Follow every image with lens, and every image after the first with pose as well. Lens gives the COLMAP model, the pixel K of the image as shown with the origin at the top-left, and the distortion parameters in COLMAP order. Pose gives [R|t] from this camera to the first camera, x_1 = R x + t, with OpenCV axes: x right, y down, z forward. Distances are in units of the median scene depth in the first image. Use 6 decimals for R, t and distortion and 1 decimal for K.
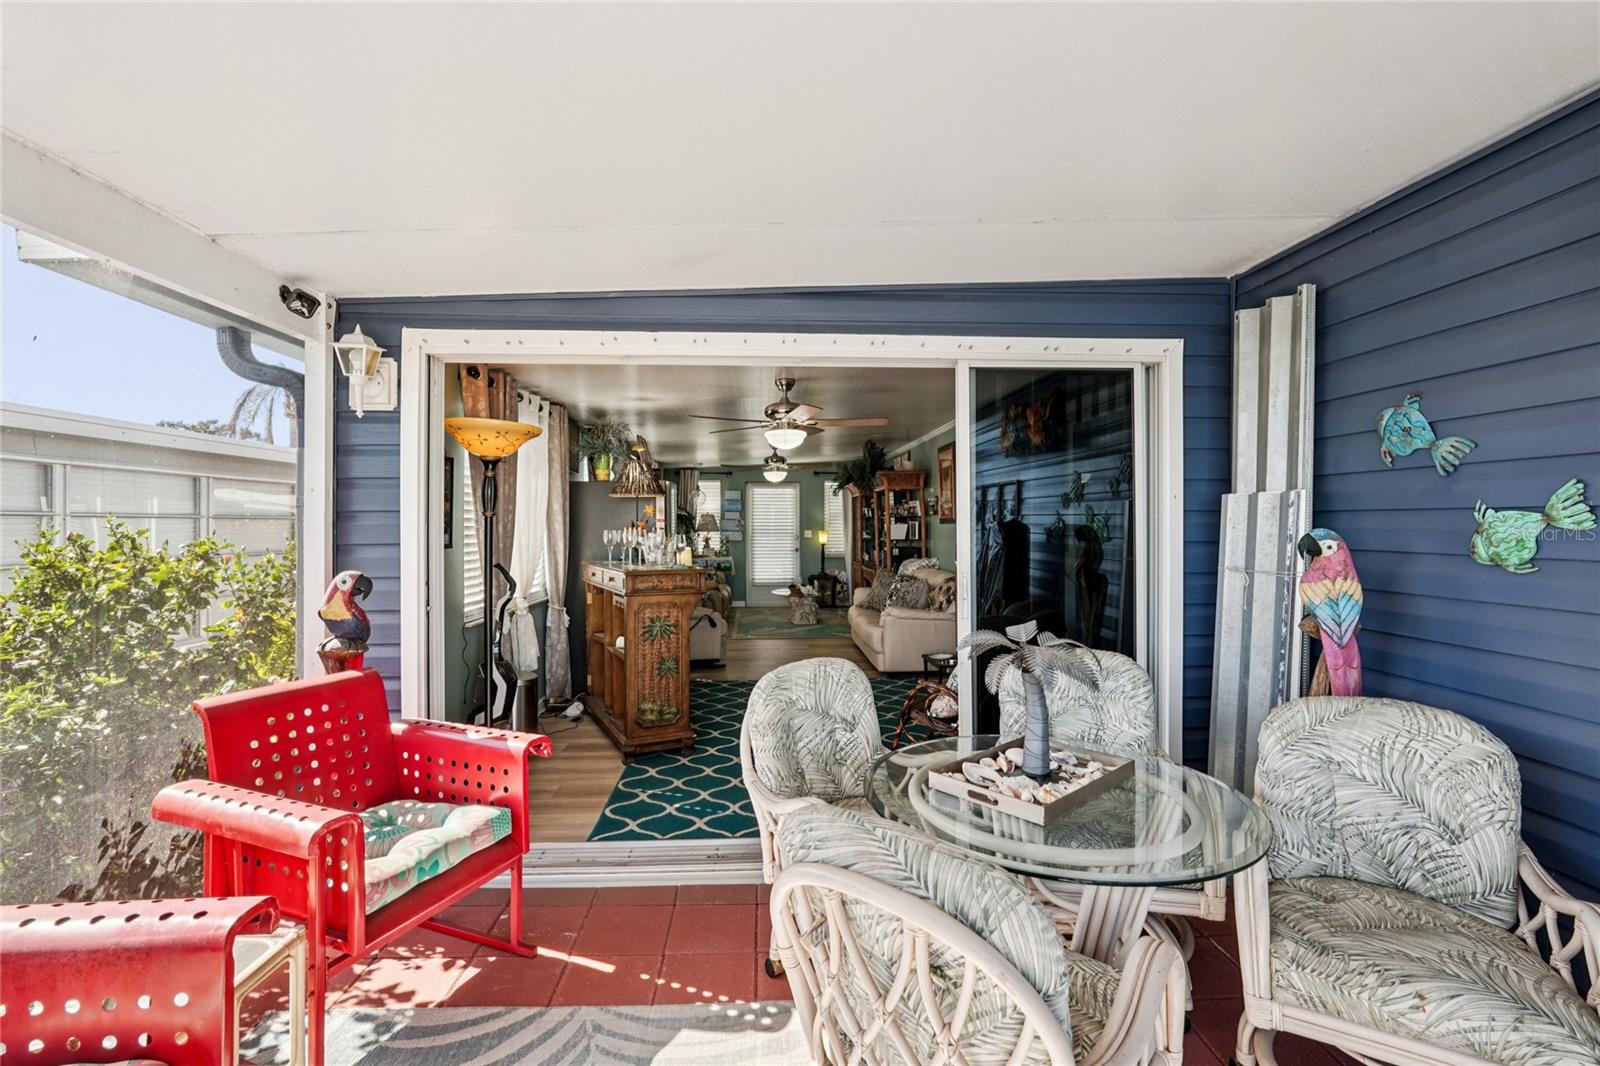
lens RADIAL K [[721.7, 0, 798.0], [0, 721.7, 521.6], [0, 0, 1]] dist [-0.012962, 0.008006]
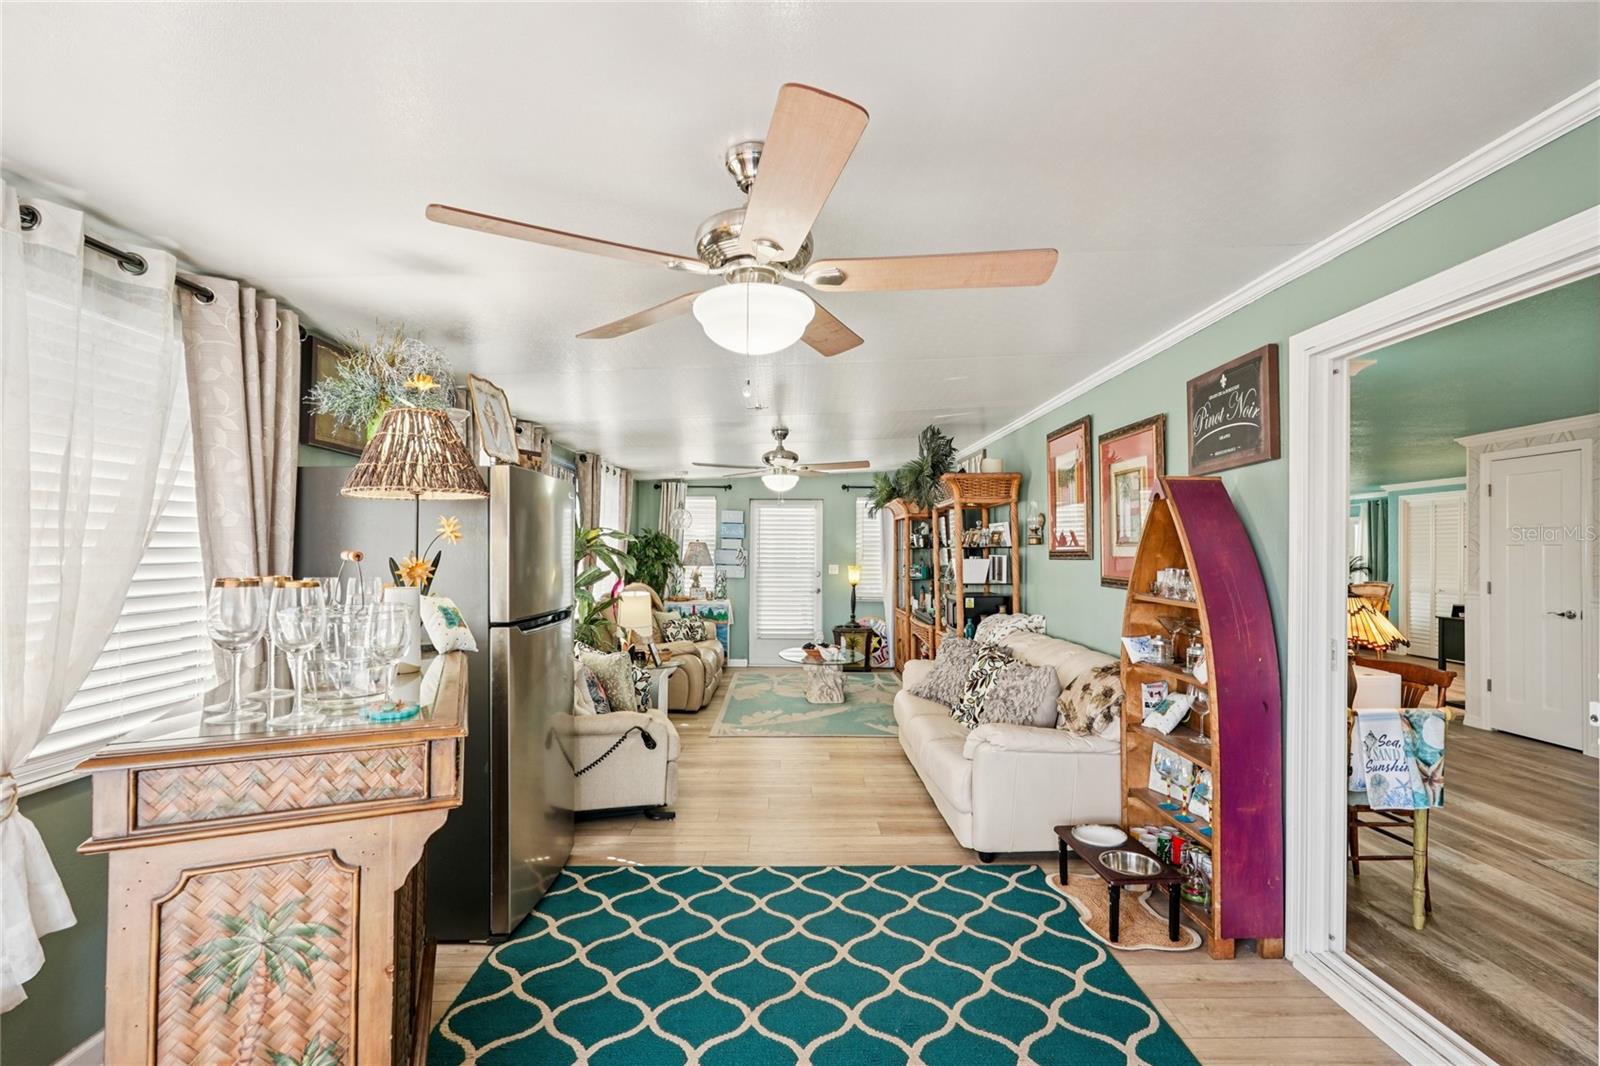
lens RADIAL K [[721.7, 0, 797.1], [0, 721.7, 550.6], [0, 0, 1]] dist [-0.012962, 0.008006]
pose [[0.999095, 0.006893, -0.041974, 0.008742], [-0.006912, 0.999976, -0.000307, -0.001984], [0.041971, 0.000597, 0.999119, 0.295479]]
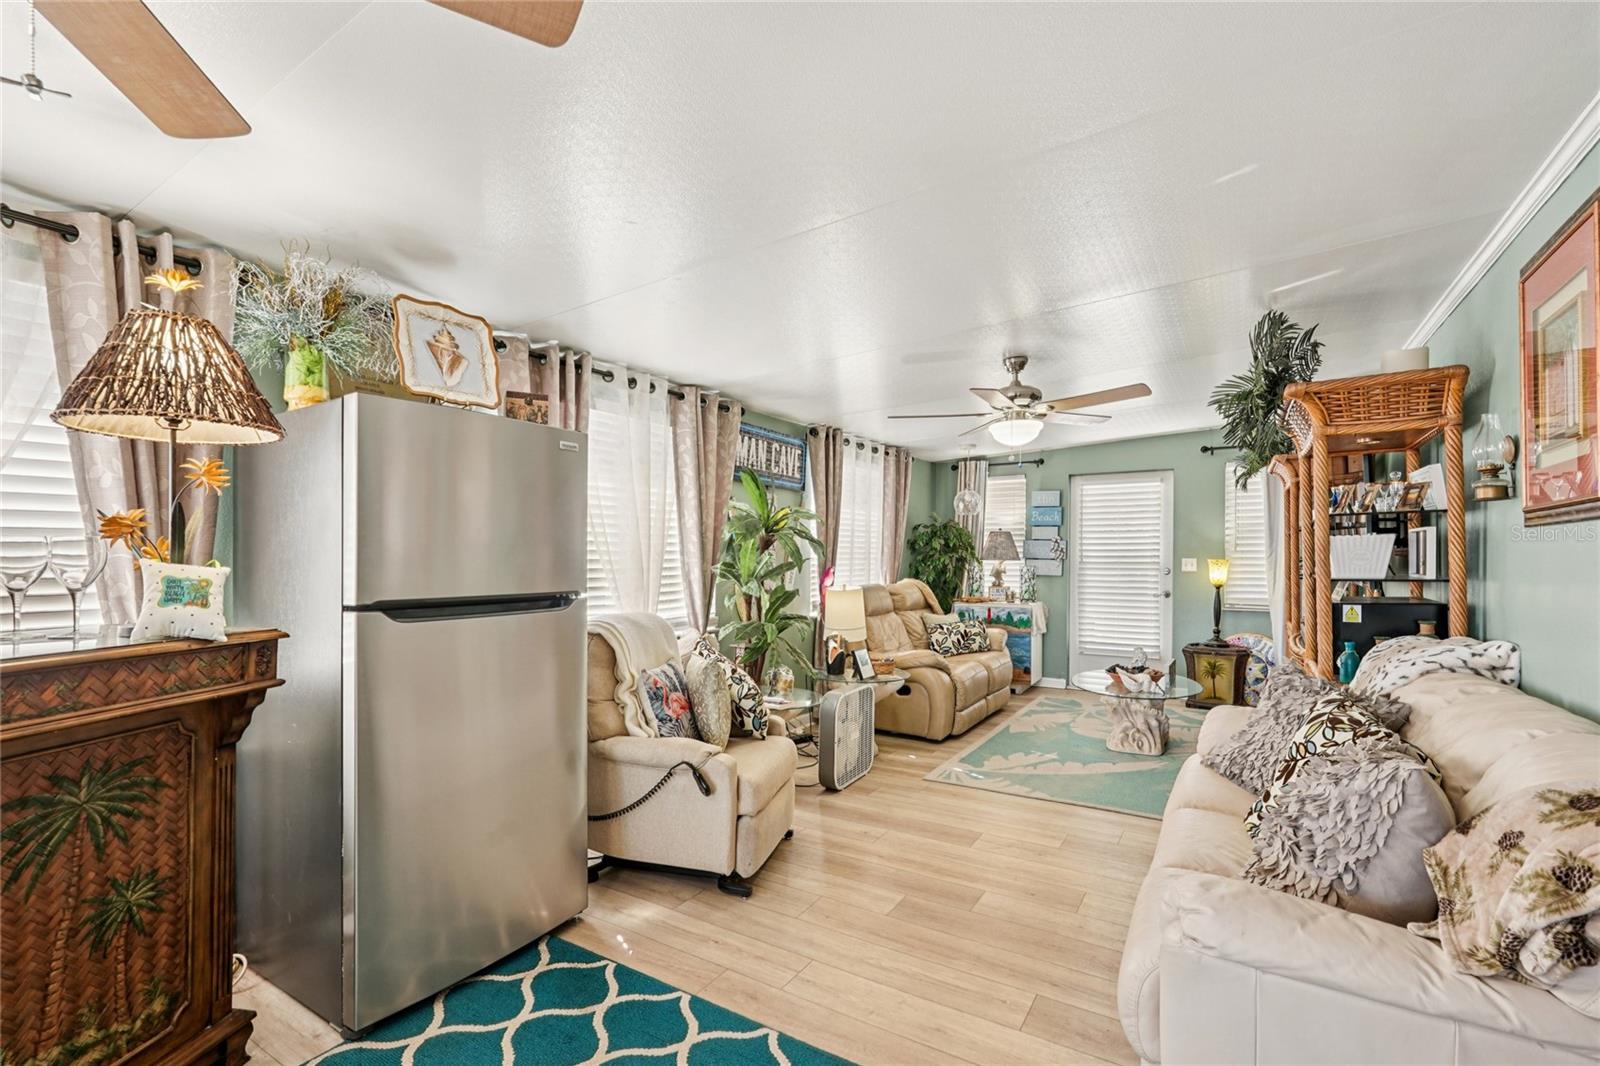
lens RADIAL K [[721.7, 0, 797.9], [0, 721.7, 556.3], [0, 0, 1]] dist [-0.012962, 0.008006]
pose [[0.818463, 0.000496, -0.574559, 0.093900], [0.001267, 0.999996, 0.002668, 0.010251], [0.574557, -0.002912, 0.818459, 0.452485]]
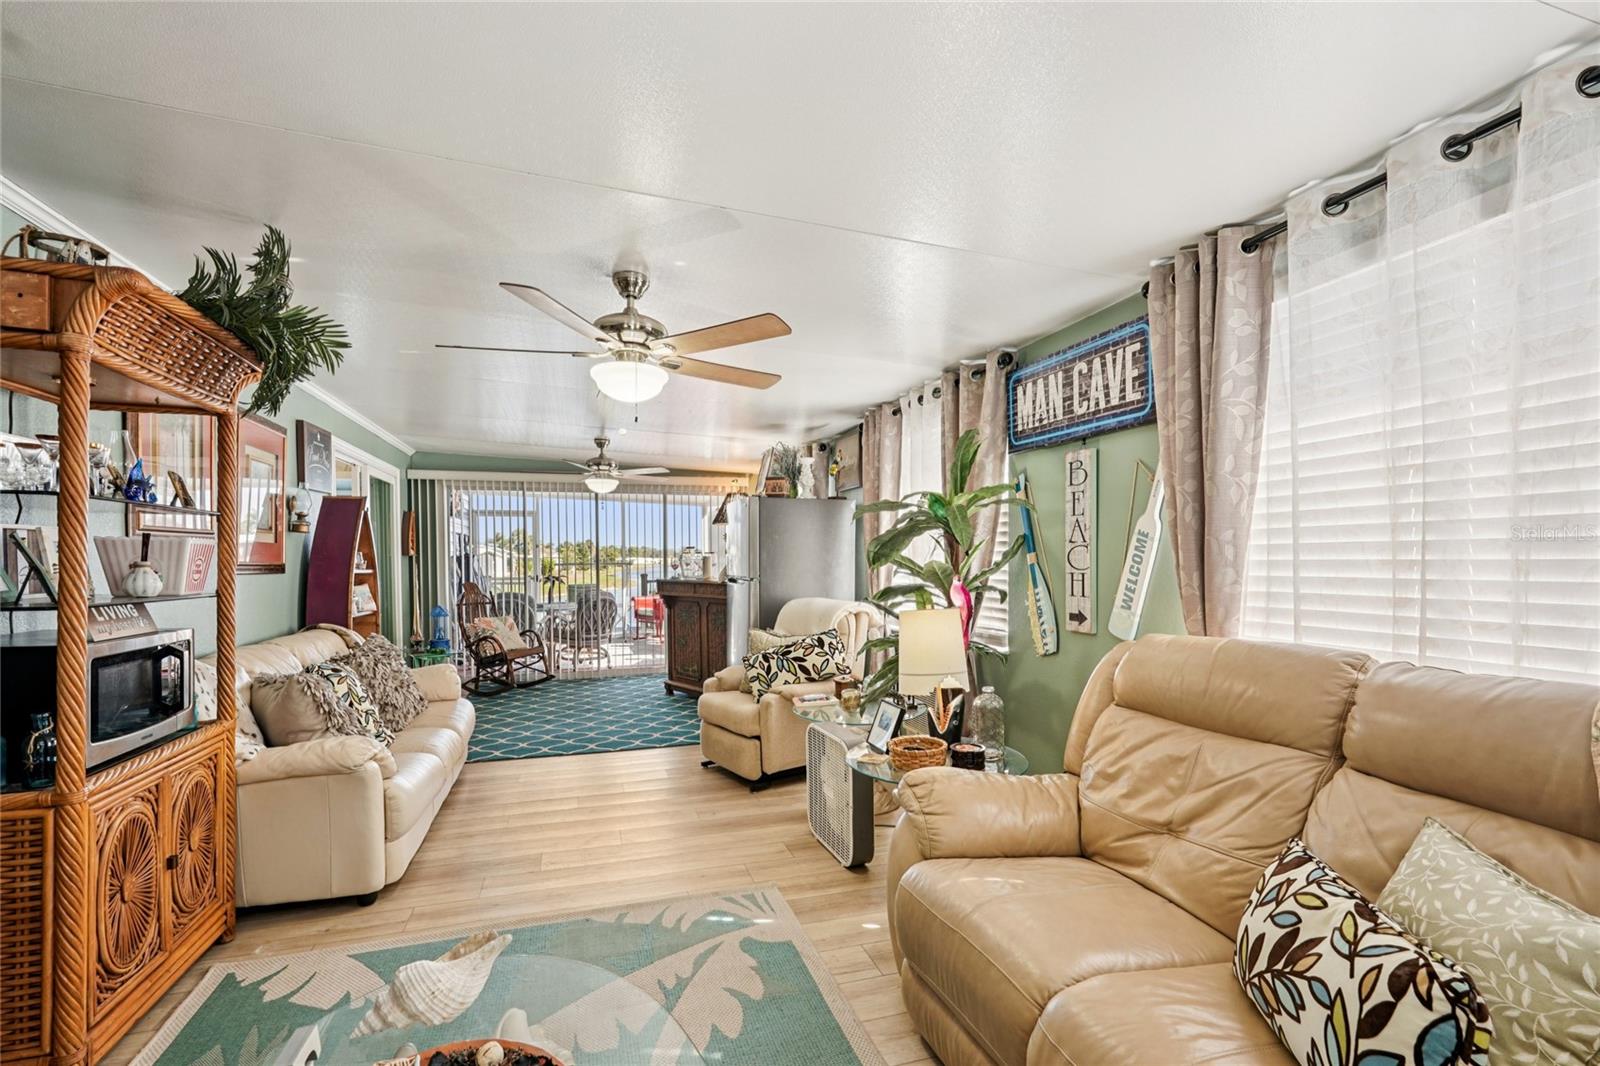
lens RADIAL K [[721.7, 0, 802.8], [0, 721.7, 546.9], [0, 0, 1]] dist [-0.012962, 0.008006]
pose [[-0.967436, 0.002037, -0.253107, -0.020533], [0.007234, 0.999782, -0.019601, 0.012280], [0.253012, -0.020793, -0.967240, 1.085692]]
